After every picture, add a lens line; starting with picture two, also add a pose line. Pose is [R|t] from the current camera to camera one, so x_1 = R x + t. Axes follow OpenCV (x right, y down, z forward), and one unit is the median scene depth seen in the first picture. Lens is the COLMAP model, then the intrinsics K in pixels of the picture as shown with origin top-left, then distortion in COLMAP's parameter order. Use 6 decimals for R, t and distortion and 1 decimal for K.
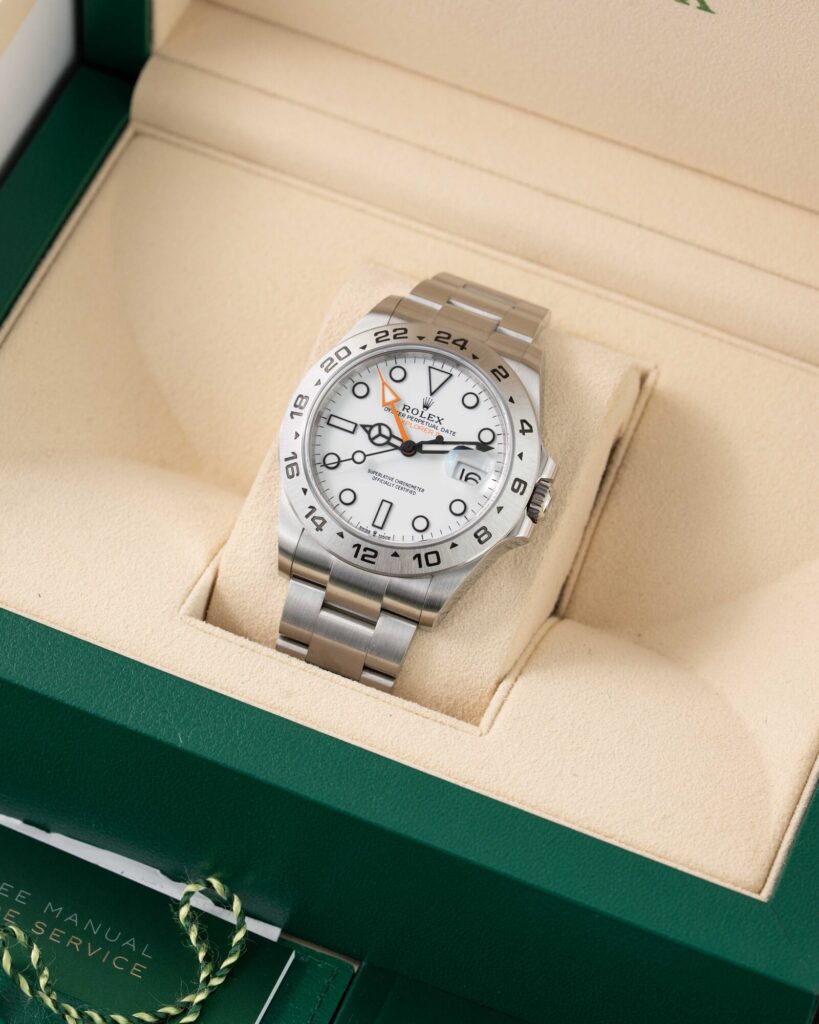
lens RADIAL K [[3862.5, 0, 409.5], [0, 3862.5, 512.0], [0, 0, 1]] dist [-0.154740, -2.233173]
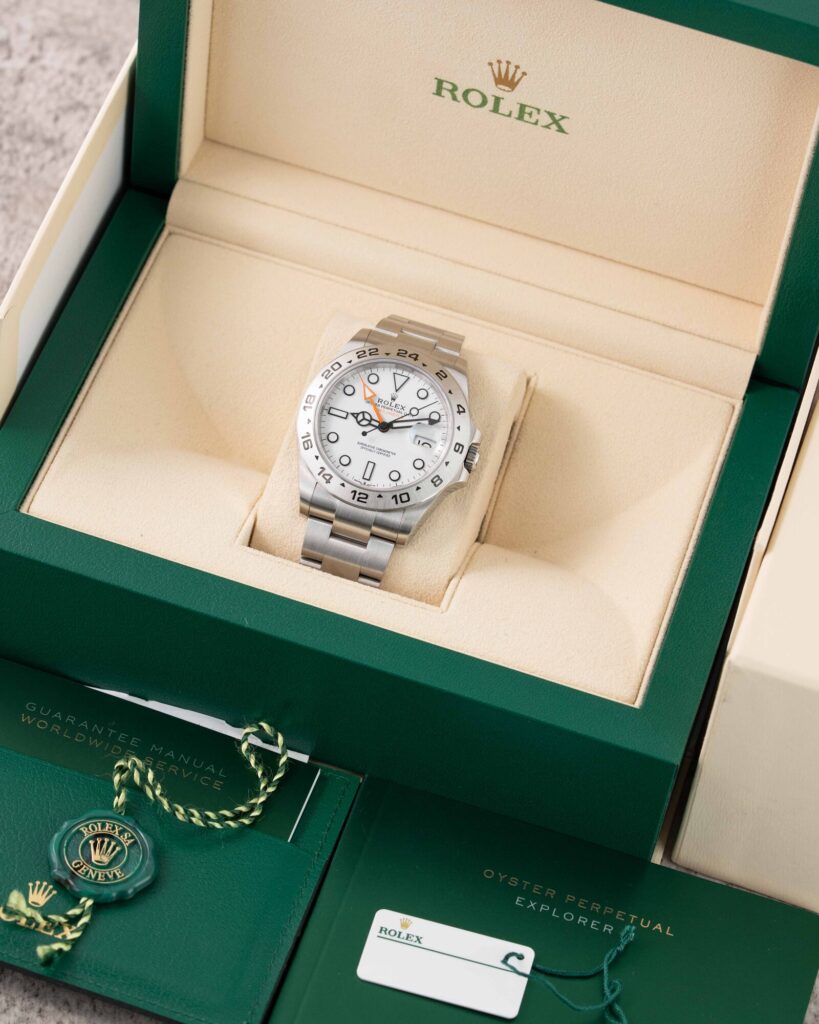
lens RADIAL K [[3862.5, 0, 409.5], [0, 3862.5, 512.0], [0, 0, 1]] dist [-0.154740, -2.233173]
pose [[0.995063, -0.042704, 0.089588, -0.125098], [0.047516, 0.997501, -0.052284, 0.094766], [-0.087132, 0.056283, 0.994606, -0.491738]]
